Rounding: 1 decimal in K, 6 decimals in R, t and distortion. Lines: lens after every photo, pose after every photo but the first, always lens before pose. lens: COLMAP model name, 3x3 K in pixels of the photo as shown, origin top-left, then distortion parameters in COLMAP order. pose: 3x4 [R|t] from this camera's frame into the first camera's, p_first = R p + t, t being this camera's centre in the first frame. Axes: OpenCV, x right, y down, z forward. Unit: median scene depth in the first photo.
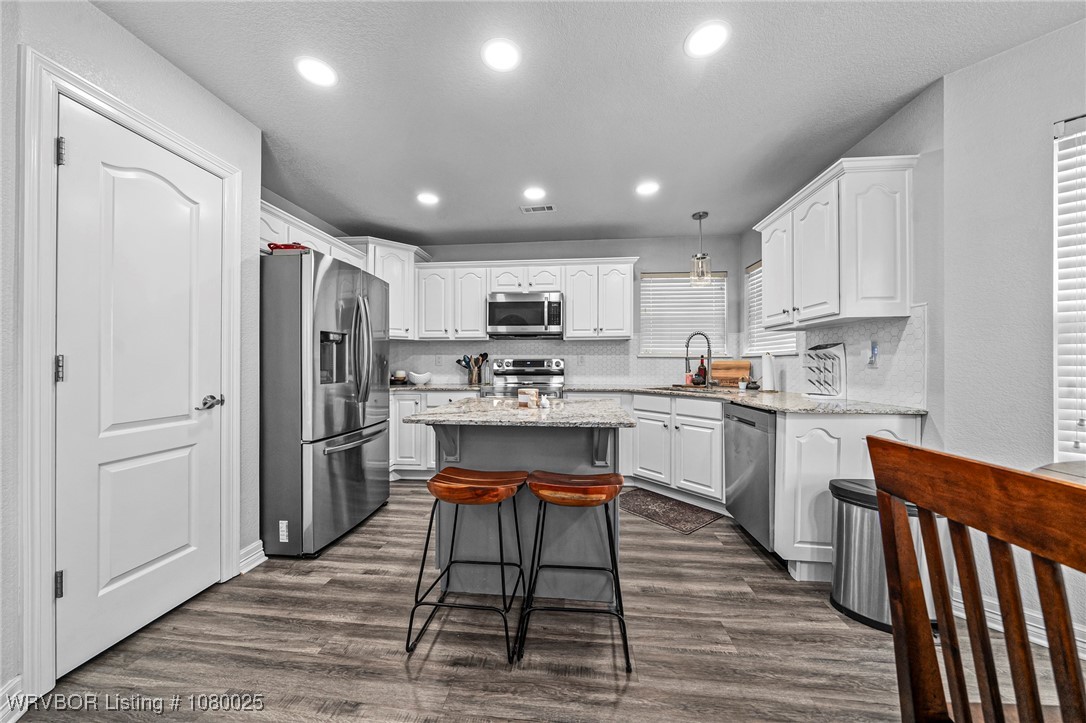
lens RADIAL K [[374.7, 0, 554.3], [0, 374.7, 368.0], [0, 0, 1]] dist [-0.004342, -0.000449]
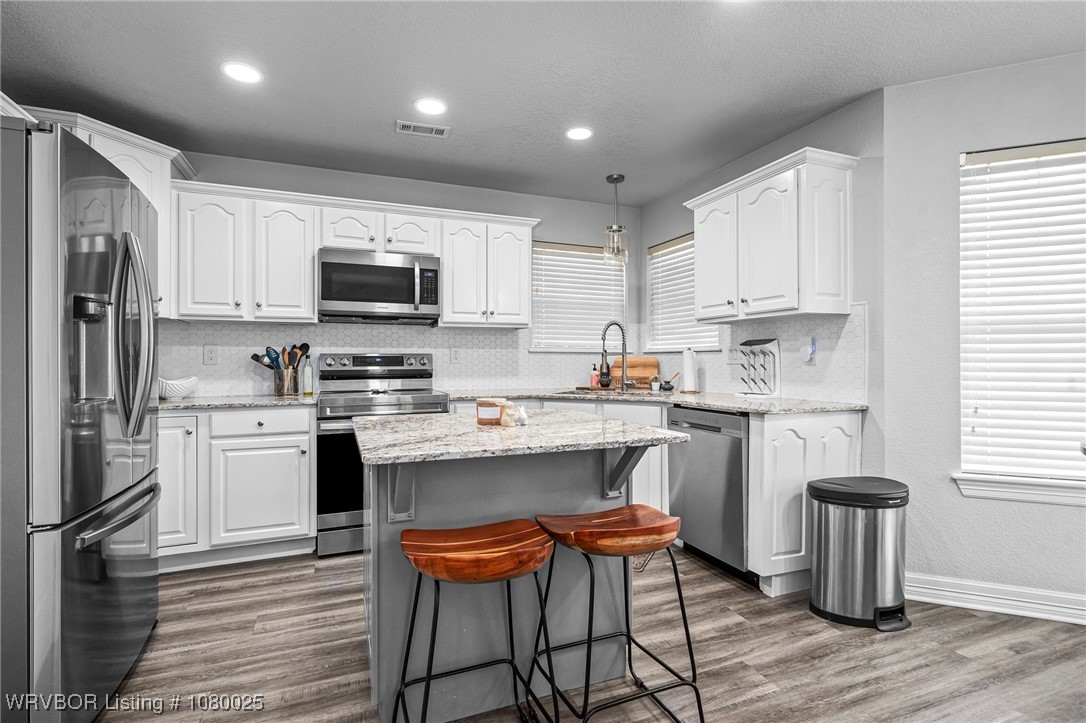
lens RADIAL K [[514.6, 0, 543.7], [0, 514.6, 363.9], [0, 0, 1]] dist [0.004826, 0.000270]
pose [[0.887767, -0.004855, 0.460267, -0.357772], [0.006525, 0.999977, -0.002038, -0.004257], [-0.460246, 0.004813, 0.887778, 0.109220]]
